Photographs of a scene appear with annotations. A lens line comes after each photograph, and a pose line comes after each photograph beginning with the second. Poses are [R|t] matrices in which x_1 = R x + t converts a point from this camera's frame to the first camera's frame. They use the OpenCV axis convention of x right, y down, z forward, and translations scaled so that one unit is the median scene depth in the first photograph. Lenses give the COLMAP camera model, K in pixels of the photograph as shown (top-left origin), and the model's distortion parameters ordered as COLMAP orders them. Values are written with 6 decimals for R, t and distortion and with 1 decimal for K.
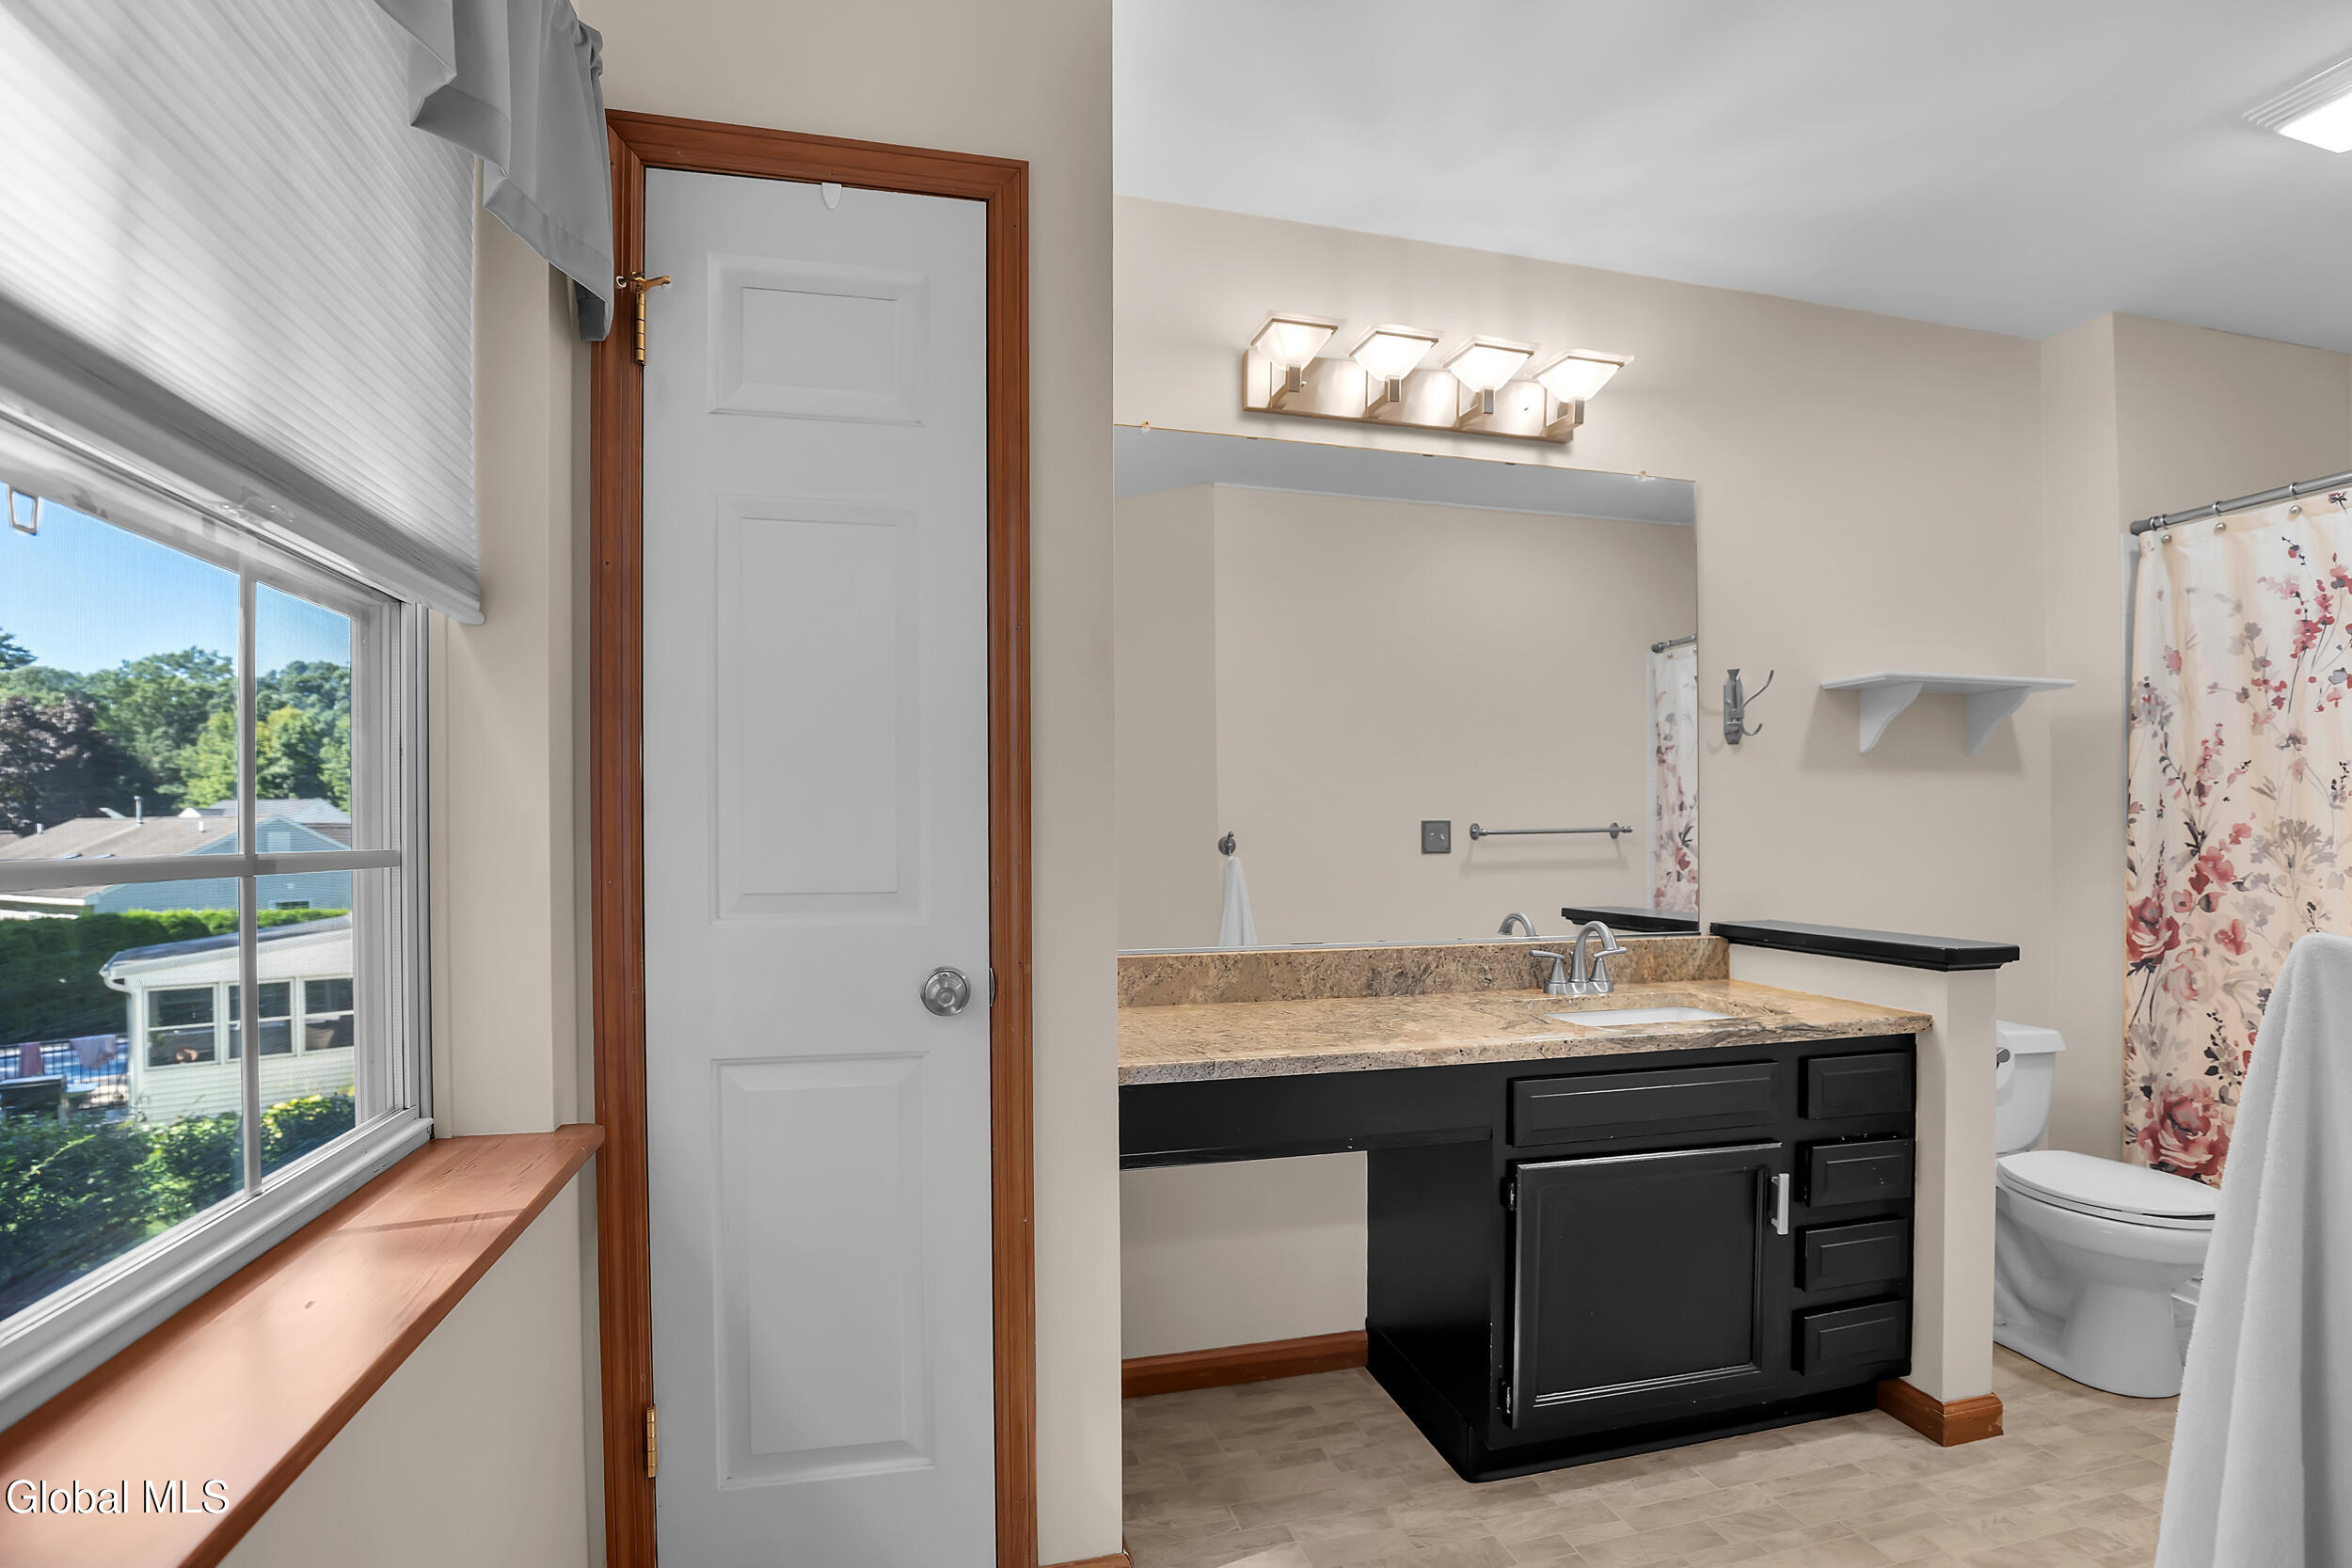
lens RADIAL K [[1131.4, 0, 1181.5], [0, 1131.4, 809.8], [0, 0, 1]] dist [-0.038469, -0.000235]
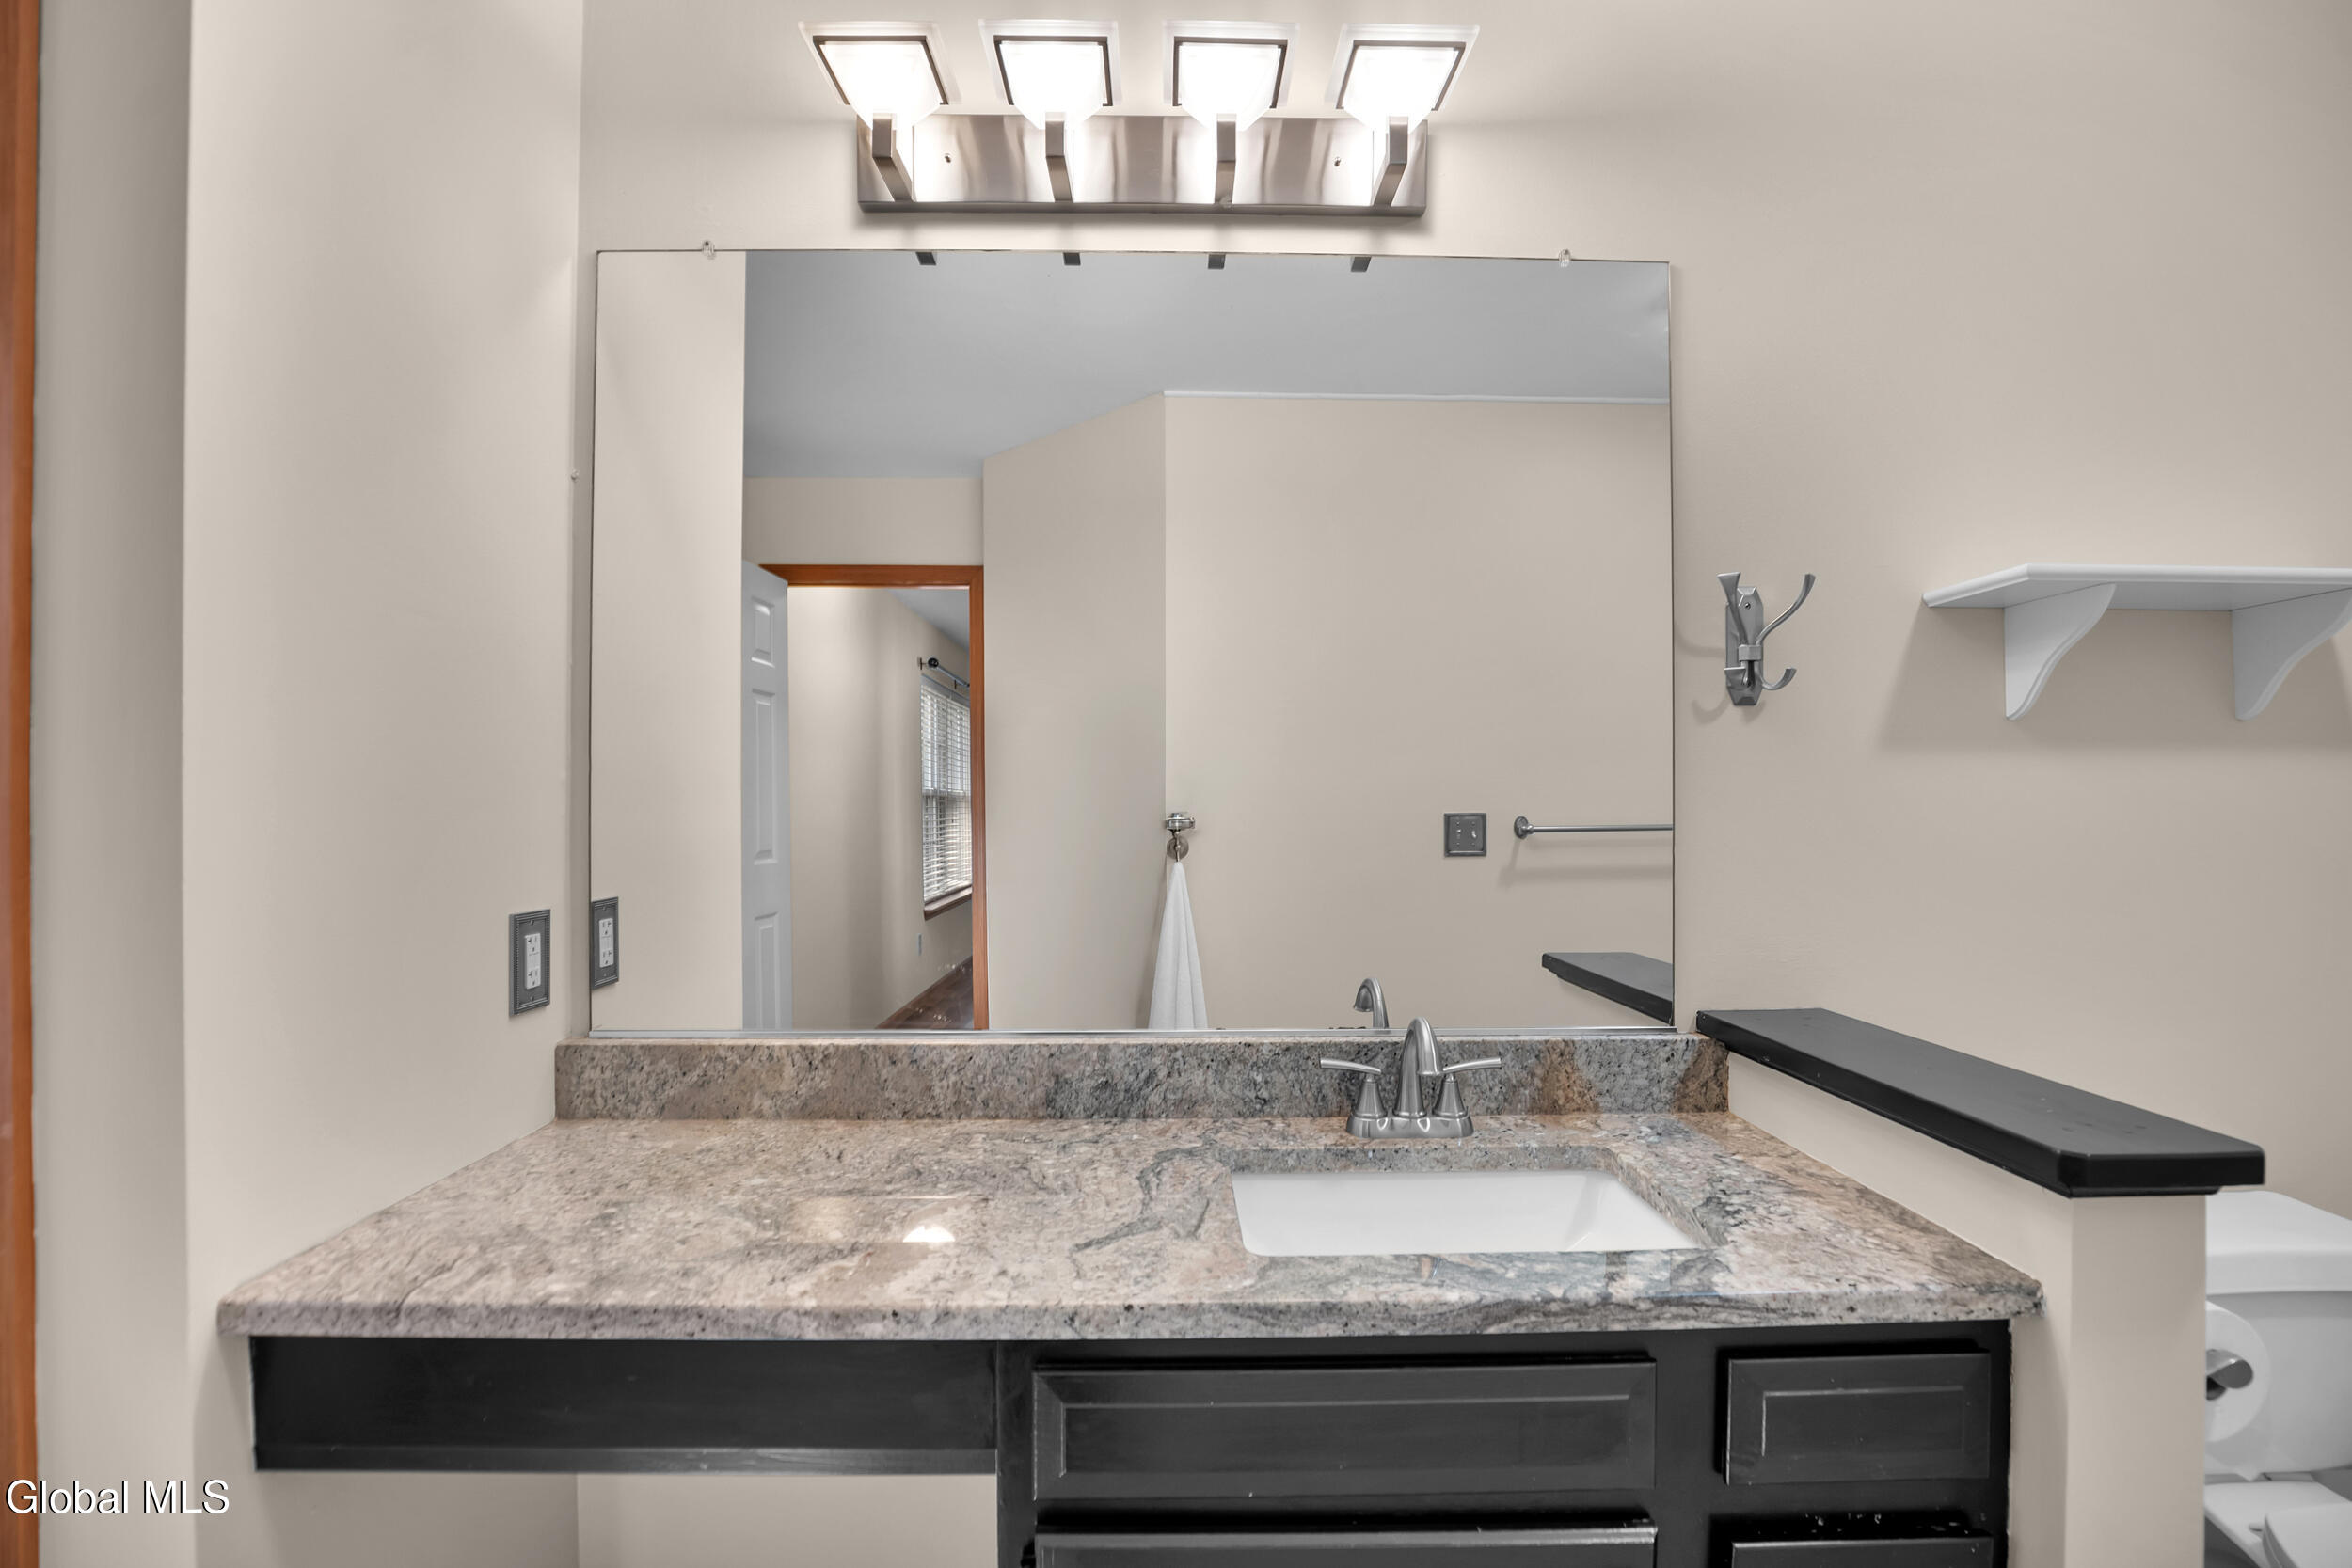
lens RADIAL K [[1111.9, 0, 1176.0], [0, 1111.9, 784.0], [0, 0, 1]] dist [-0.028975, 0.000105]
pose [[0.972288, -0.000754, -0.233786, 0.372307], [0.001552, 0.999994, 0.003232, -0.022157], [0.233782, -0.003505, 0.972283, 0.411281]]
